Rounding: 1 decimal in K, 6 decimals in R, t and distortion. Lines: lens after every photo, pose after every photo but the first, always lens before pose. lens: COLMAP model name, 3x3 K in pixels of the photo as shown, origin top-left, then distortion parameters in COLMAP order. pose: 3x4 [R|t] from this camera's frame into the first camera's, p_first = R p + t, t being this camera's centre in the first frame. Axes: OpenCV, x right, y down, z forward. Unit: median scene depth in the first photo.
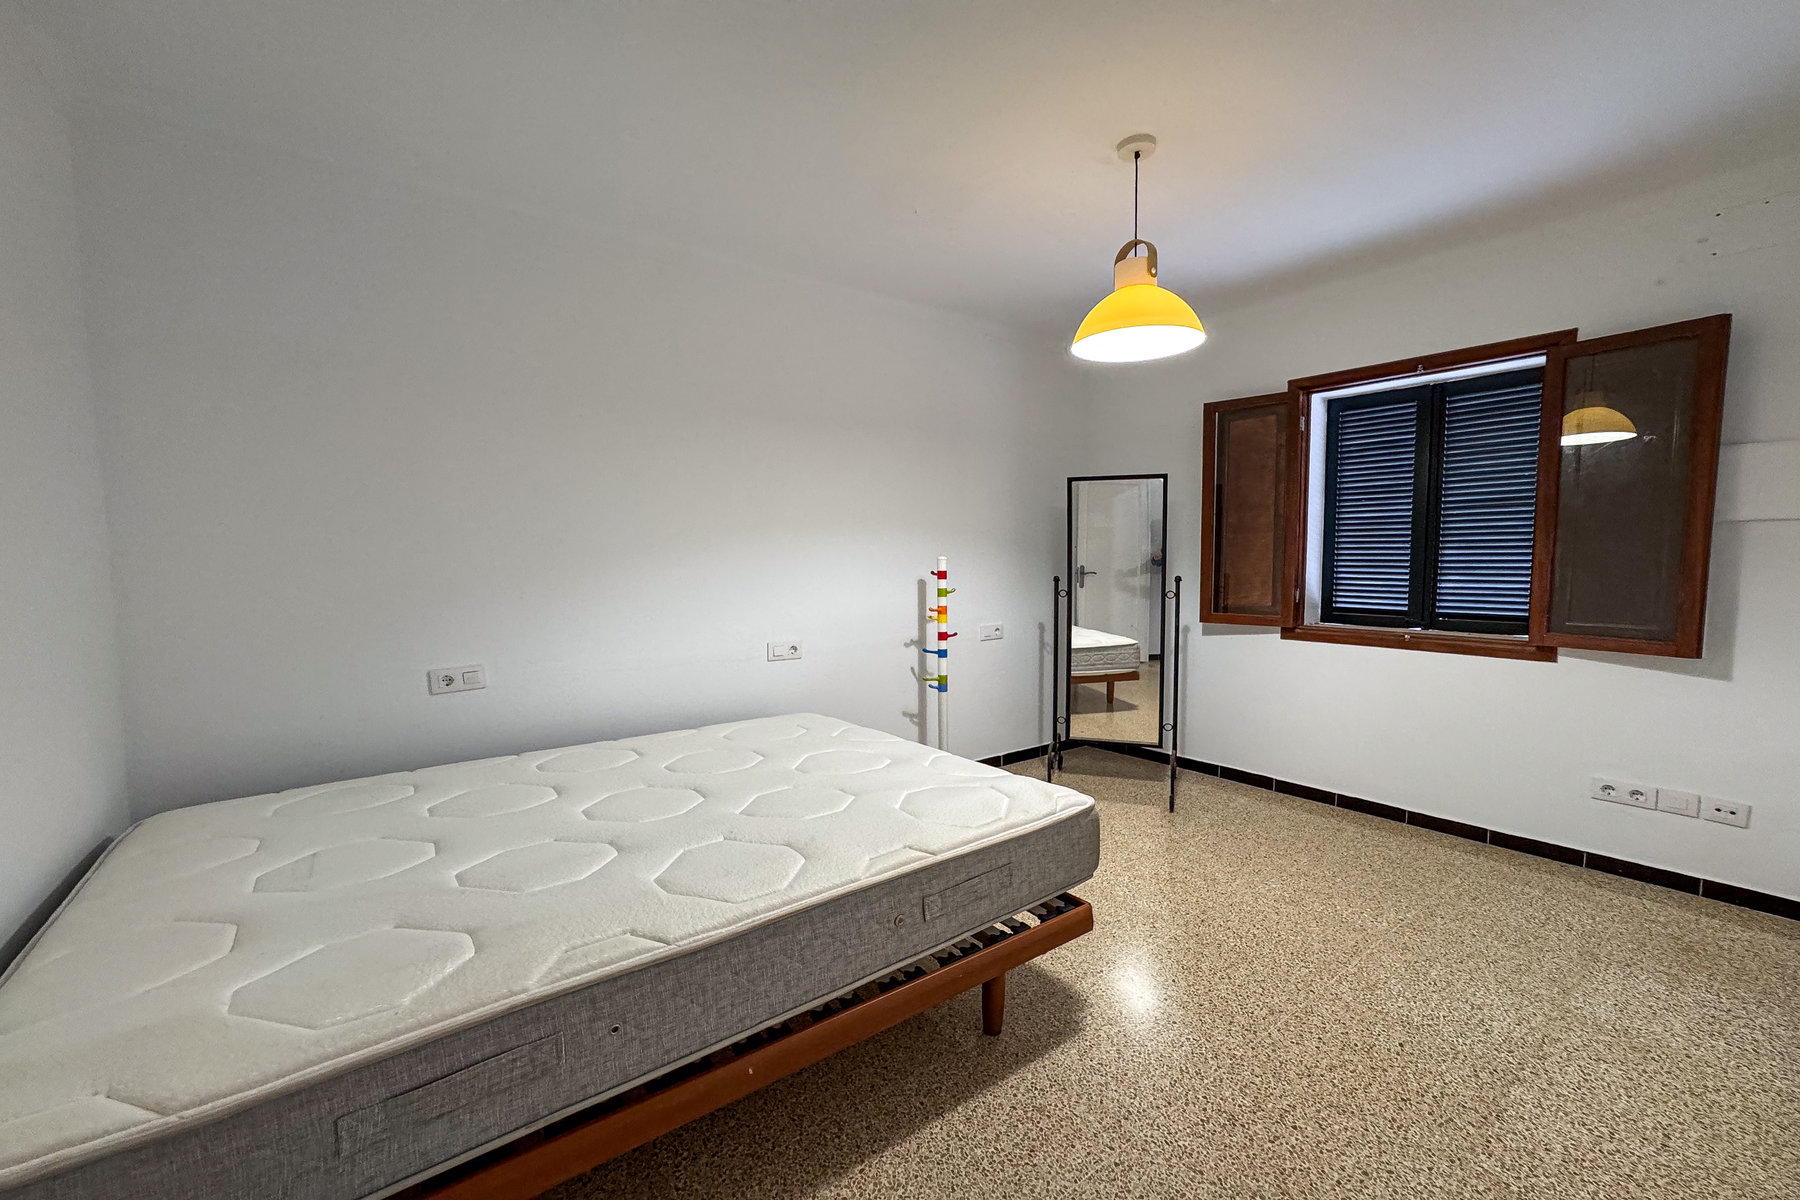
lens RADIAL K [[749.1, 0, 895.1], [0, 749.1, 606.9], [0, 0, 1]] dist [-0.013373, 0.007297]
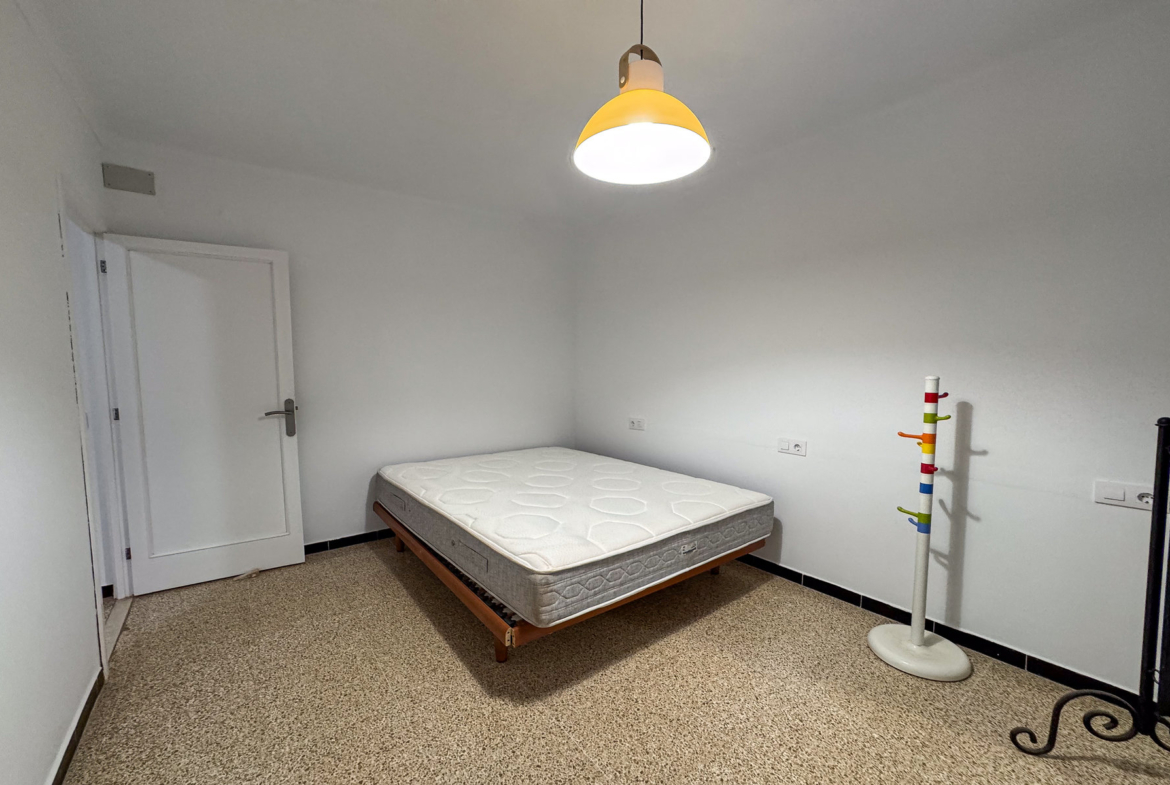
lens RADIAL K [[486.9, 0, 583.7], [0, 486.9, 396.8], [0, 0, 1]] dist [-0.013373, 0.007297]
pose [[-0.028218, 0.073182, -0.996919, 1.210562], [-0.058033, 0.995514, 0.074721, -0.118117], [0.997916, 0.059963, -0.023845, 1.214656]]
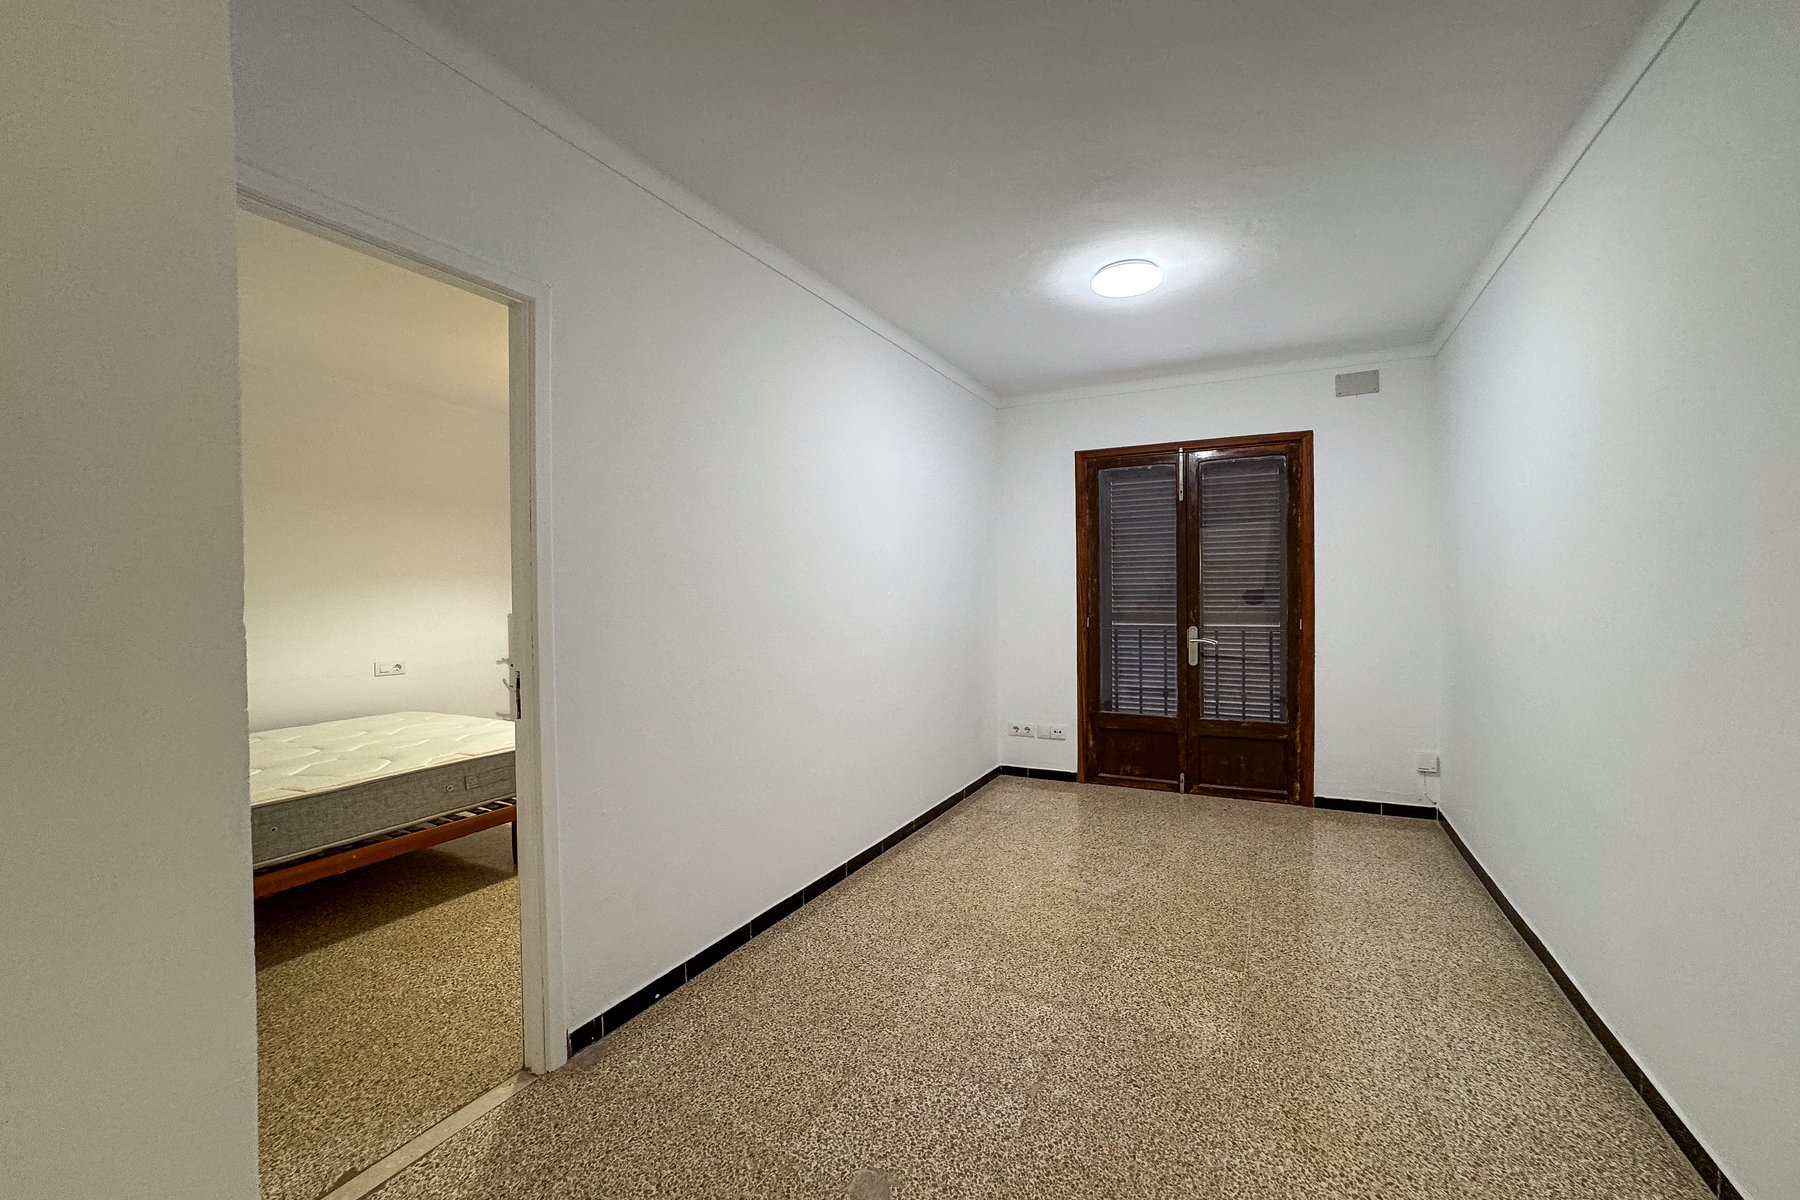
lens RADIAL K [[749.1, 0, 904.9], [0, 749.1, 599.5], [0, 0, 1]] dist [-0.013373, 0.007297]
pose [[0.906645, -0.008053, 0.421817, 0.228450], [0.032934, 0.998118, -0.051732, 0.063692], [-0.420606, 0.060794, 0.905204, -1.093314]]
